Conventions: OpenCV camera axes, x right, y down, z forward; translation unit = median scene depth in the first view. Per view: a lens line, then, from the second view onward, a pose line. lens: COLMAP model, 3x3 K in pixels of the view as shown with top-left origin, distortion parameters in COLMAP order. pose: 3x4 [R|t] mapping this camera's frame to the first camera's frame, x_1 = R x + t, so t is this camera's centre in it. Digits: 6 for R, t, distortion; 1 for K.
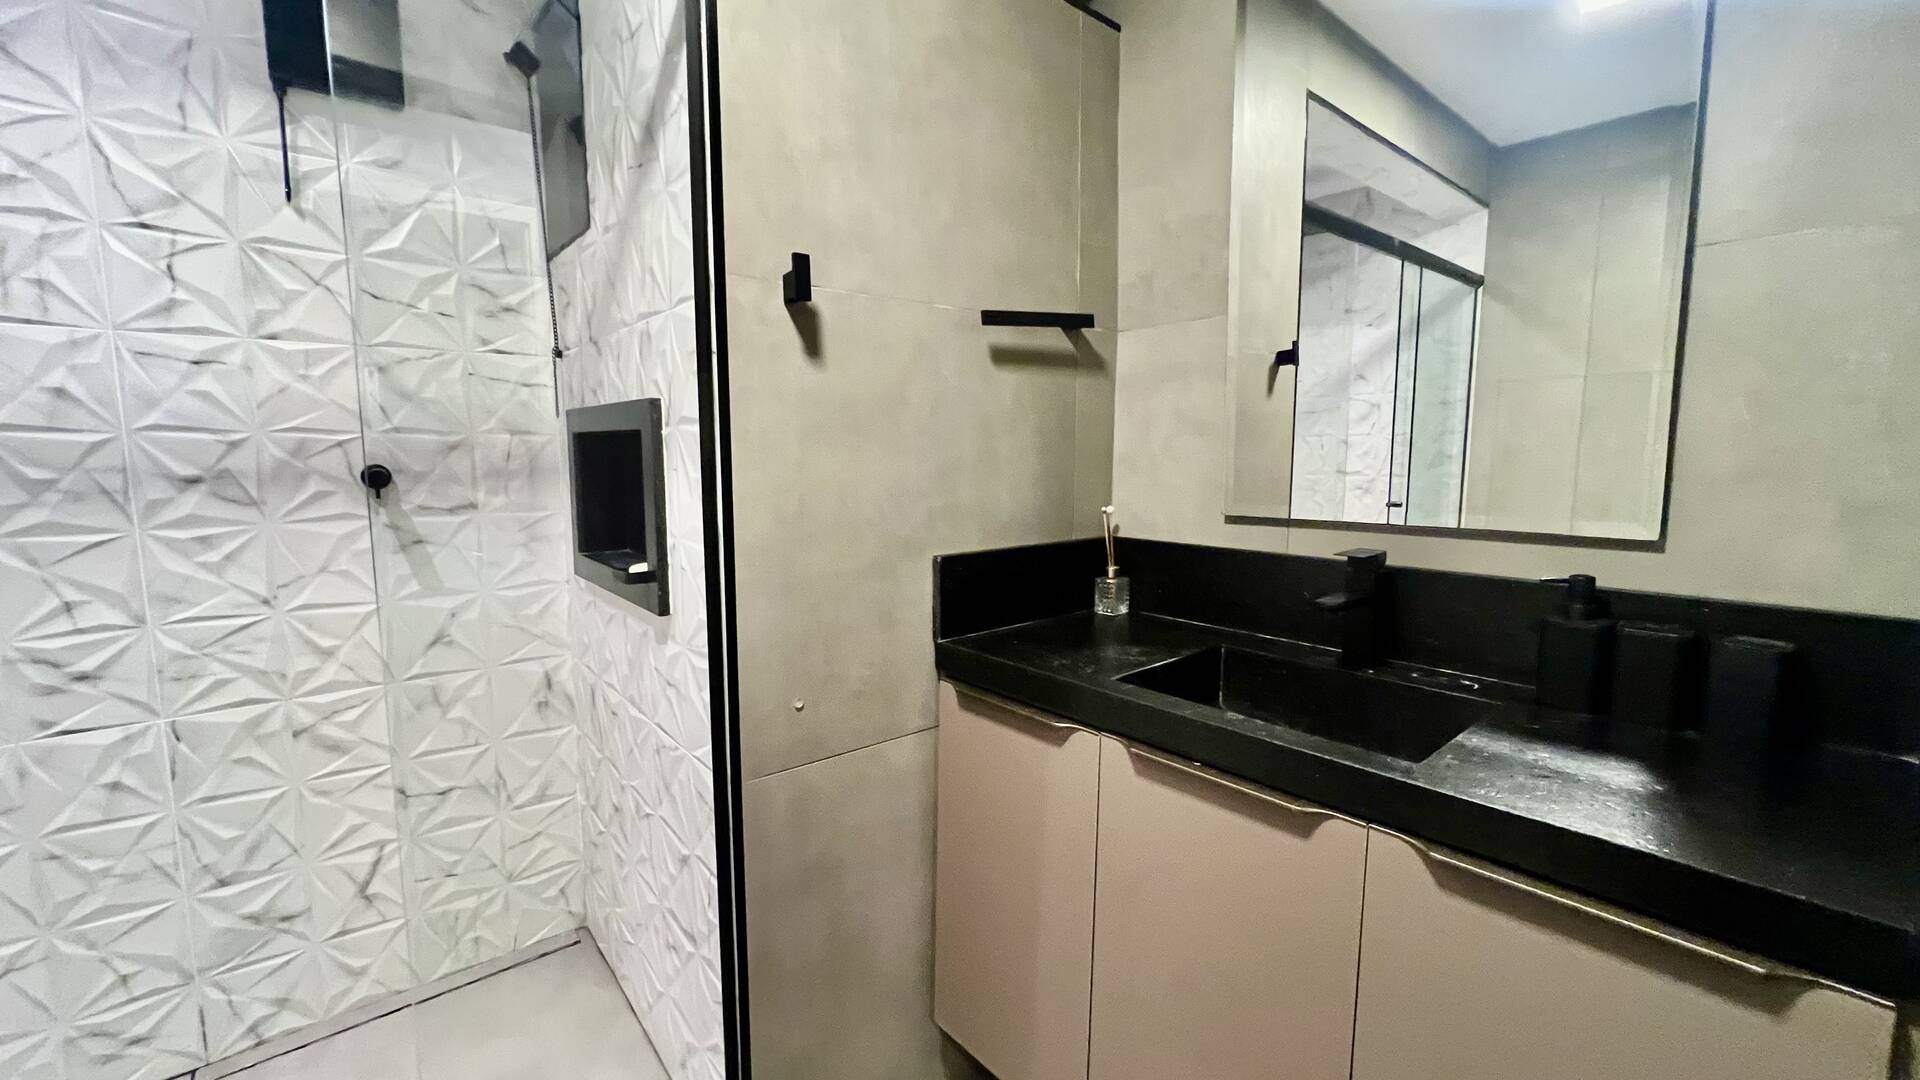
lens RADIAL K [[772.3, 0, 952.1], [0, 772.3, 541.0], [0, 0, 1]] dist [-0.002075, 0.000839]
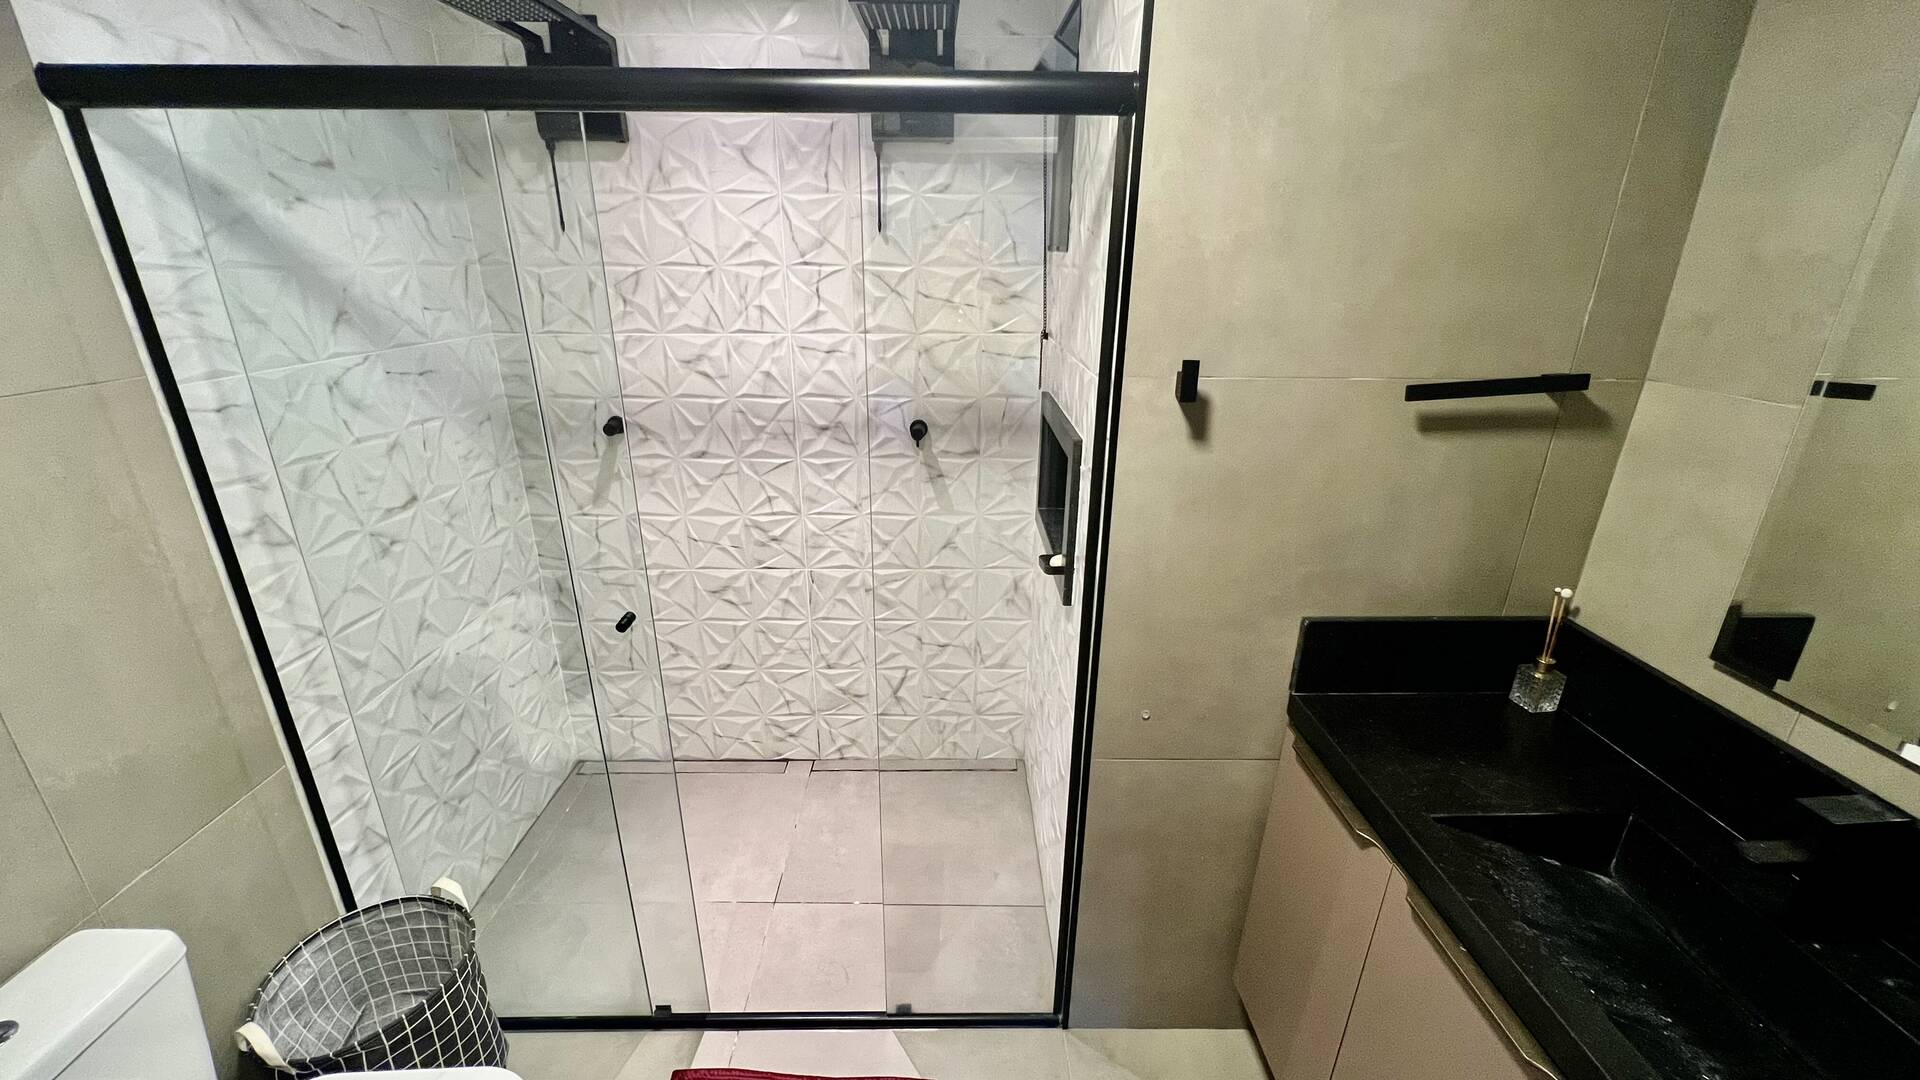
lens RADIAL K [[772.3, 0, 949.6], [0, 772.3, 538.2], [0, 0, 1]] dist [-0.002075, 0.000839]
pose [[0.776345, 0.223958, -0.589179, 0.170450], [-0.078803, 0.961900, 0.261799, -0.276660], [0.625363, -0.156817, 0.764415, -0.064416]]
